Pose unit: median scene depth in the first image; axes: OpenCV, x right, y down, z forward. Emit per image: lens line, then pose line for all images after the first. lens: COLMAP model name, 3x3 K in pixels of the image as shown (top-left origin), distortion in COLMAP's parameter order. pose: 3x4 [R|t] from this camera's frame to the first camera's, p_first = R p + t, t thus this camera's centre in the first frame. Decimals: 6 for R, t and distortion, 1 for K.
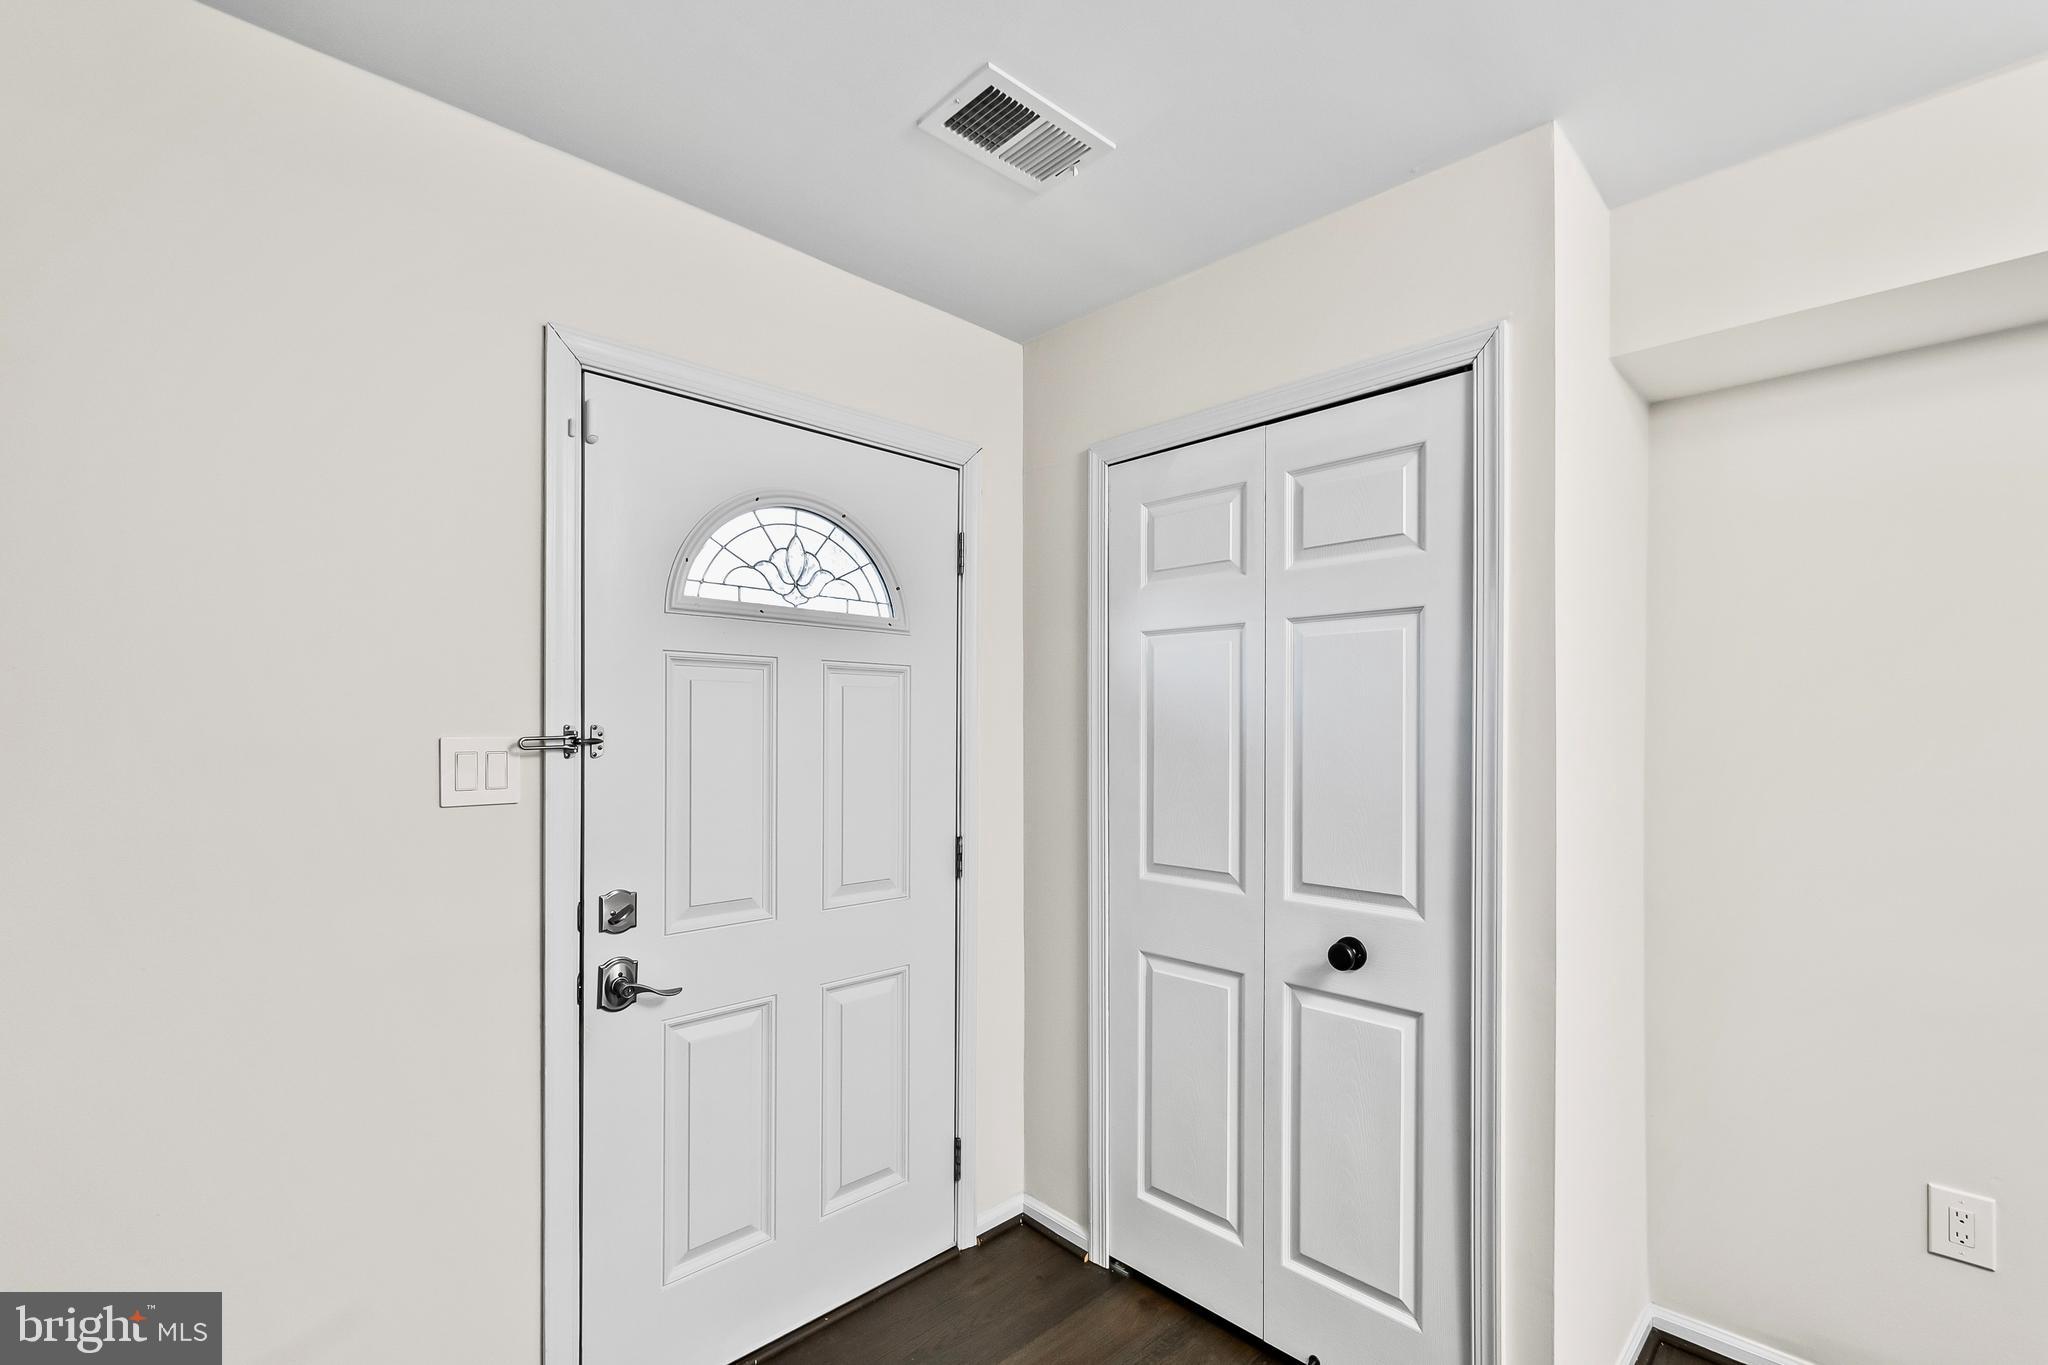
lens RADIAL K [[899.1, 0, 1042.8], [0, 899.1, 722.9], [0, 0, 1]] dist [0.003438, 0.000227]
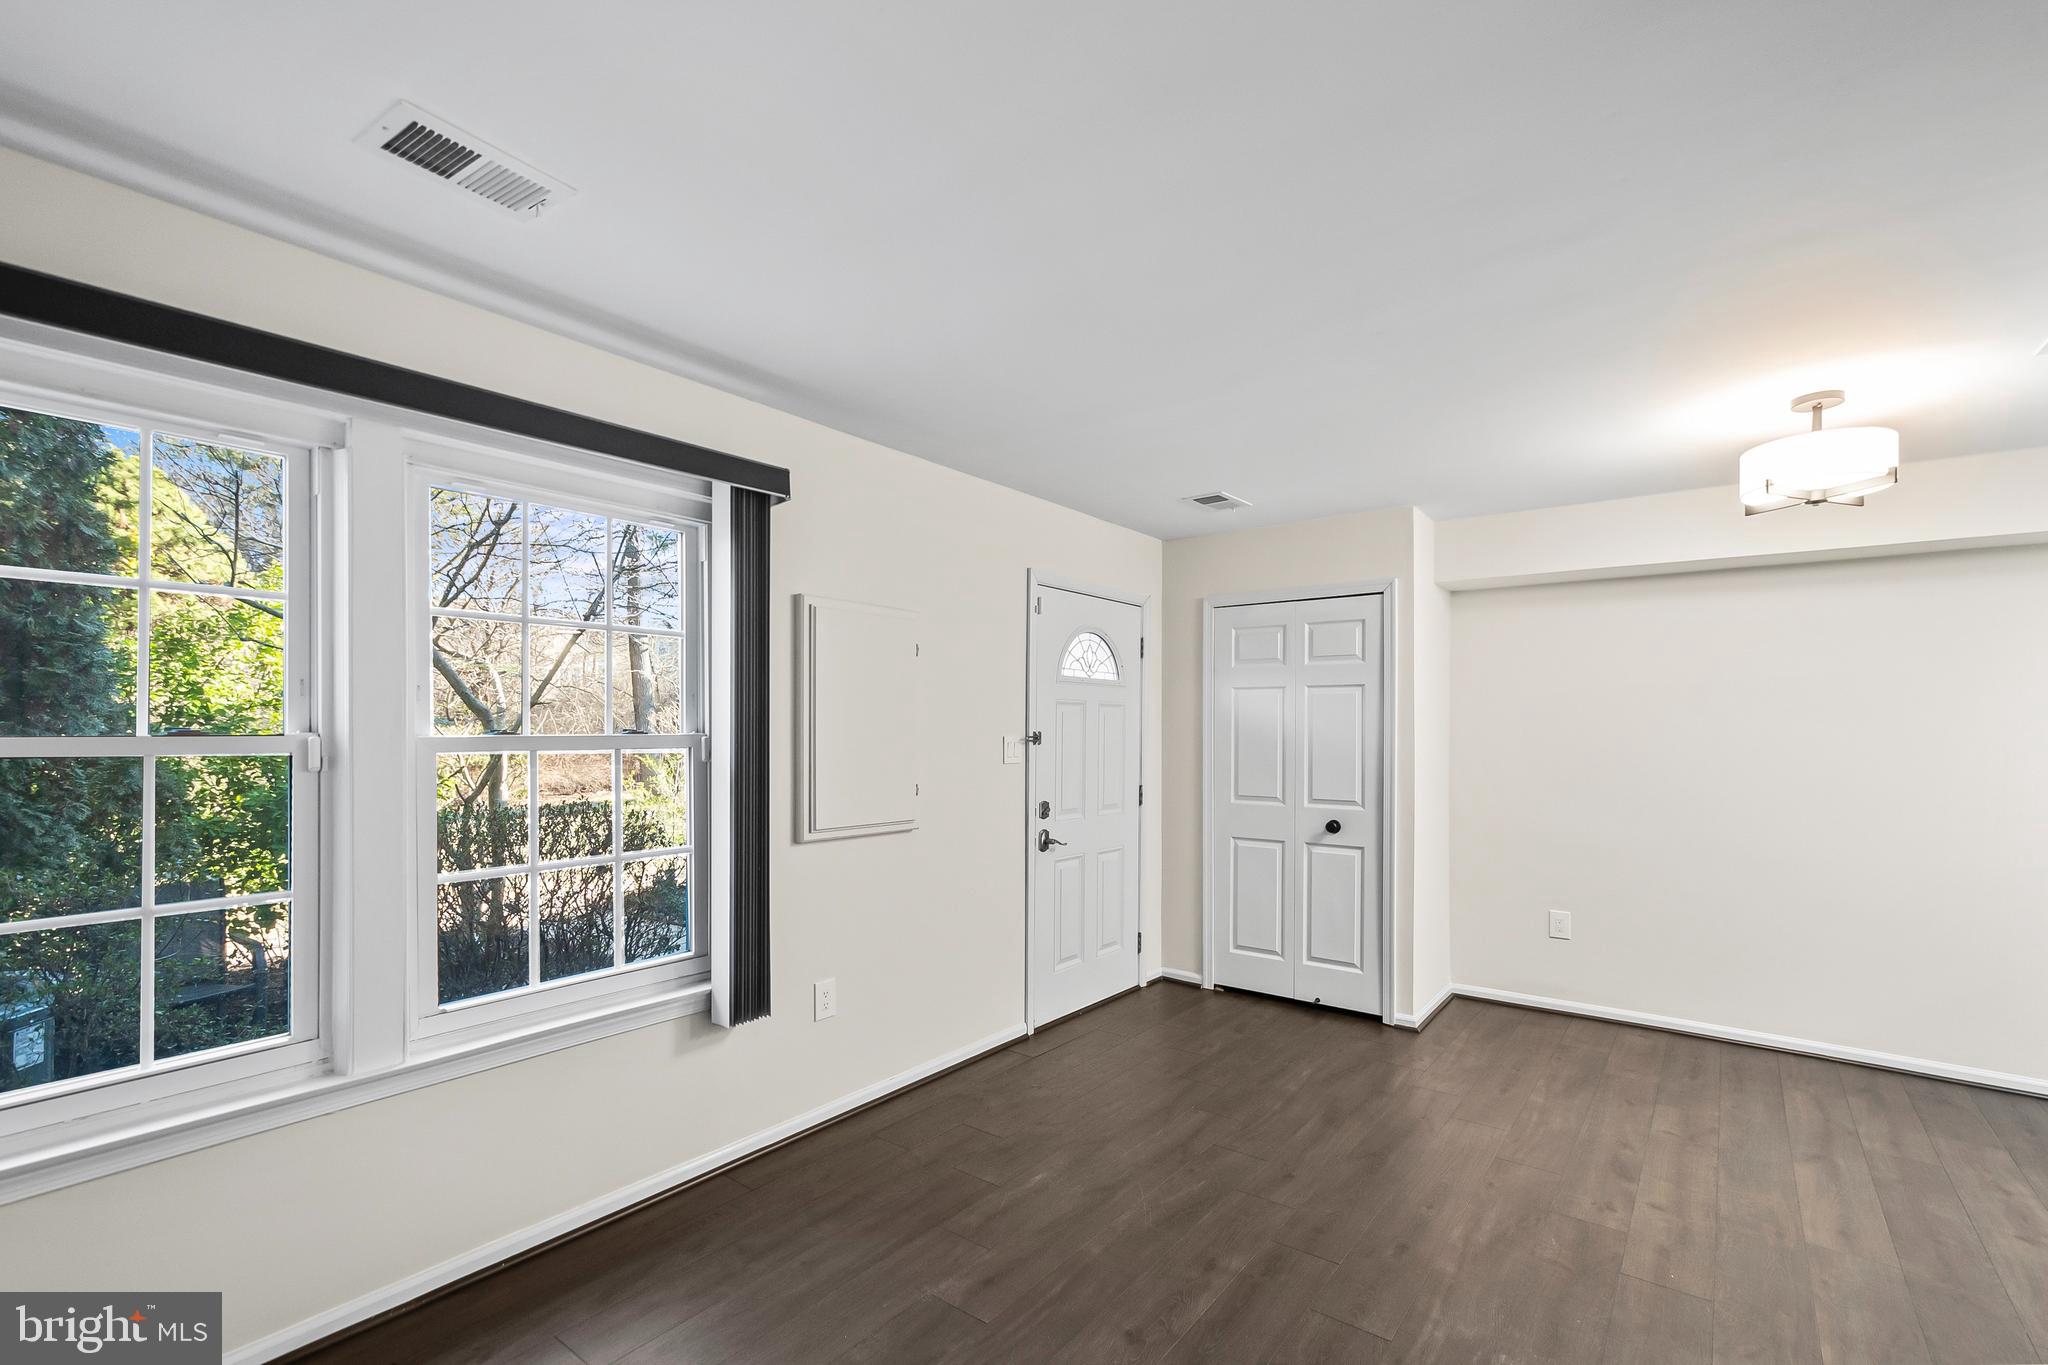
lens RADIAL K [[890.1, 0, 1042.2], [0, 890.1, 716.6], [0, 0, 1]] dist [0.002405, -0.000450]
pose [[0.991774, 0.003808, 0.127942, -0.682642], [-0.002647, 0.999954, -0.009245, -0.012952], [-0.127971, 0.008830, 0.991739, -1.169903]]
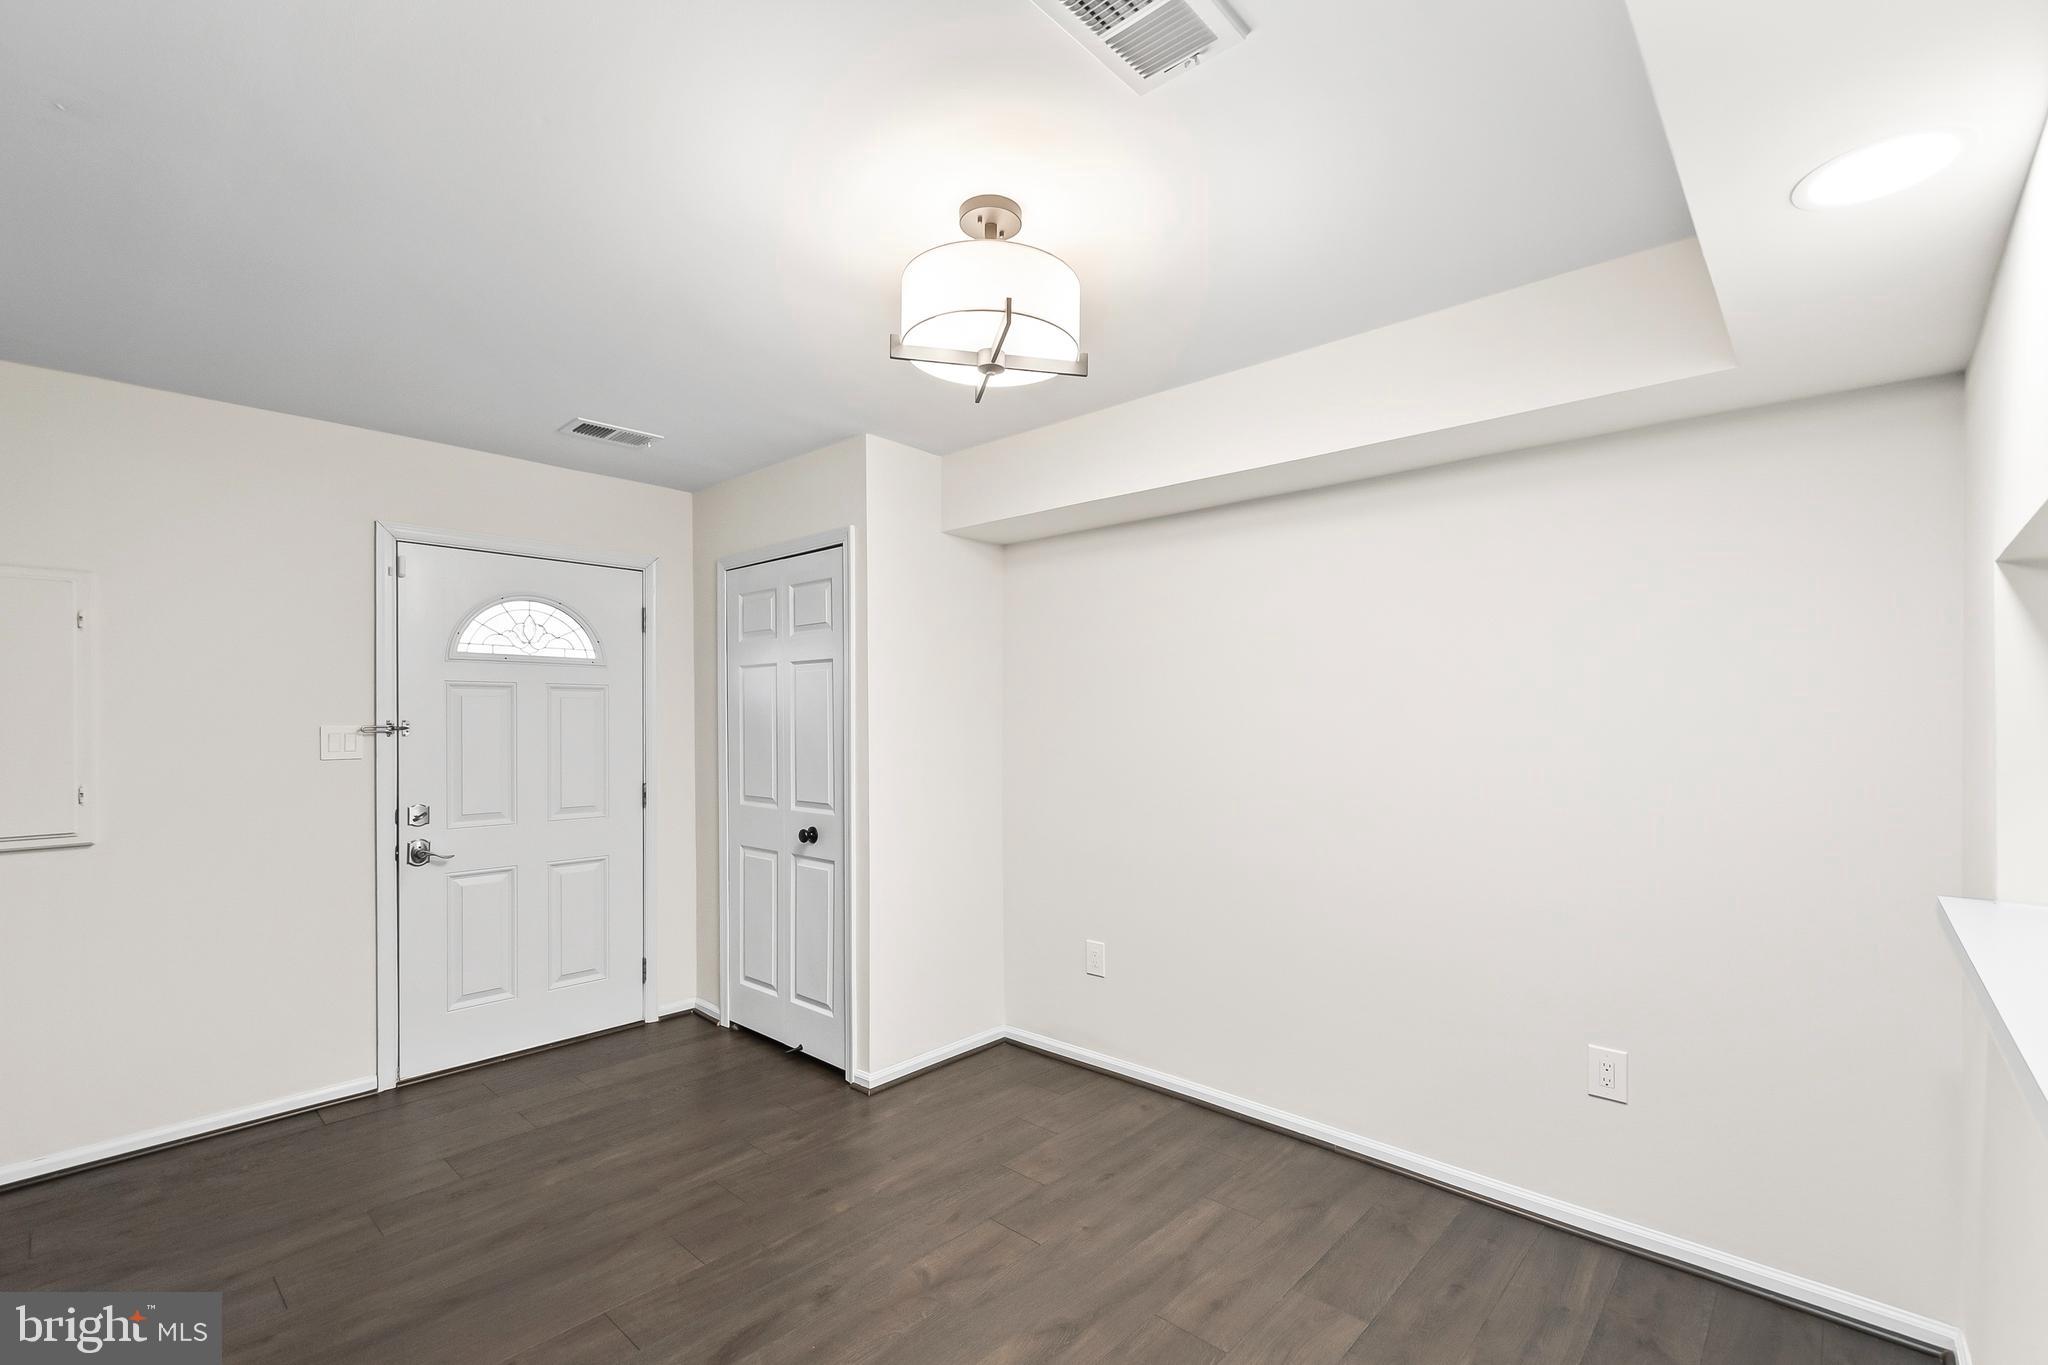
lens RADIAL K [[890.1, 0, 1042.2], [0, 890.1, 716.6], [0, 0, 1]] dist [0.002405, -0.000450]
pose [[0.998196, -0.004166, 0.059893, 0.669624], [0.003930, 0.999984, 0.004059, -0.006528], [-0.059909, -0.003816, 0.998197, -0.886517]]
